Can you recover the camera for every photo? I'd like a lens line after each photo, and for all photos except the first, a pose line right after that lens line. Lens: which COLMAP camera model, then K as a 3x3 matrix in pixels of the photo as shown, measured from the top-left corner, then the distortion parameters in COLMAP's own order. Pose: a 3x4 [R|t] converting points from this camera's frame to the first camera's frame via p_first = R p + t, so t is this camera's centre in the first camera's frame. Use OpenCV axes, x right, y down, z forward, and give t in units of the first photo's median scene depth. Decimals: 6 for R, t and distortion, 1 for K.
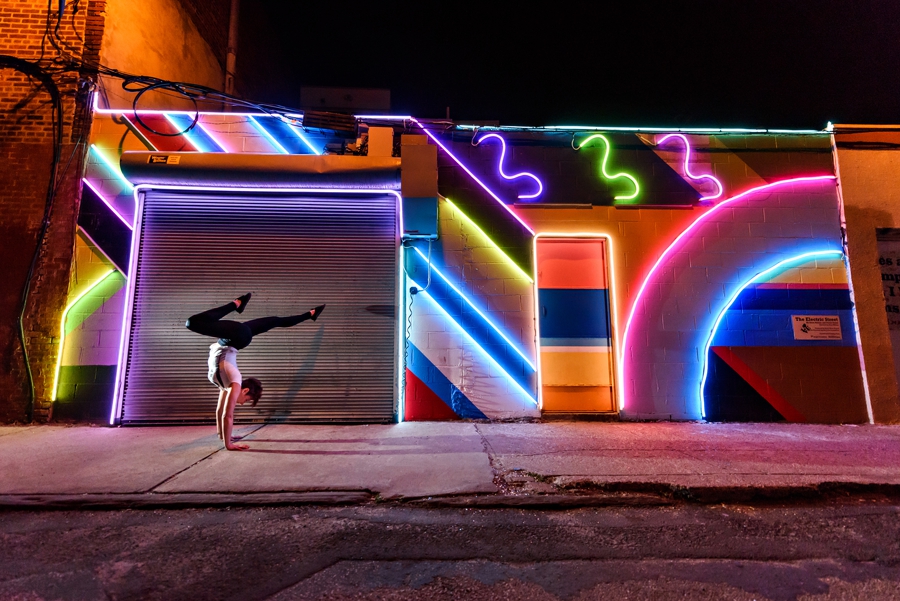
lens RADIAL K [[309.0, 0, 428.4], [0, 309.0, 298.2], [0, 0, 1]] dist [0.004585, -0.000300]
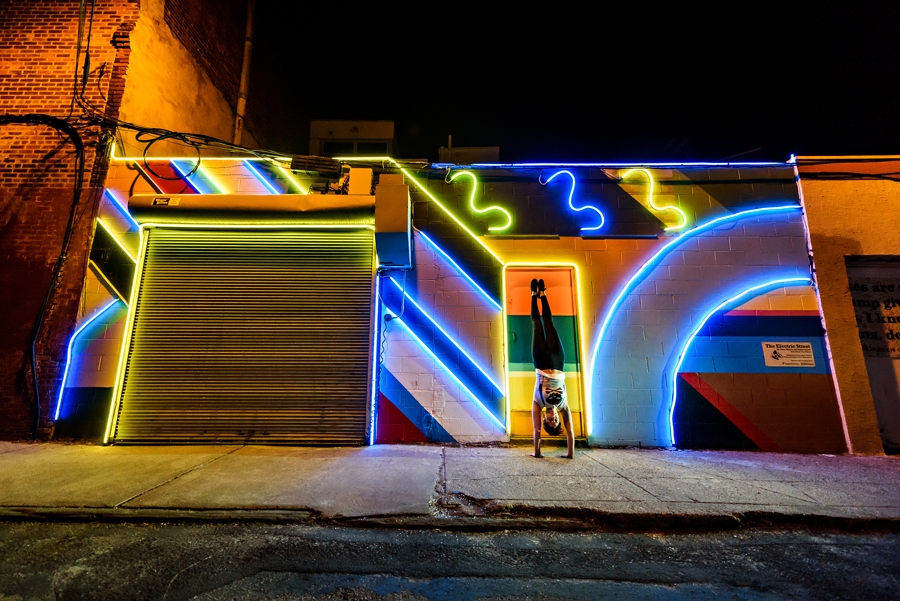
lens RADIAL K [[309.0, 0, 428.4], [0, 309.0, 298.2], [0, 0, 1]] dist [0.004585, -0.000300]
pose [[0.999260, -0.002942, -0.038358, 0.127234], [0.000635, 0.998197, -0.060025, -0.027283], [0.038466, 0.059956, 0.997460, -0.056651]]
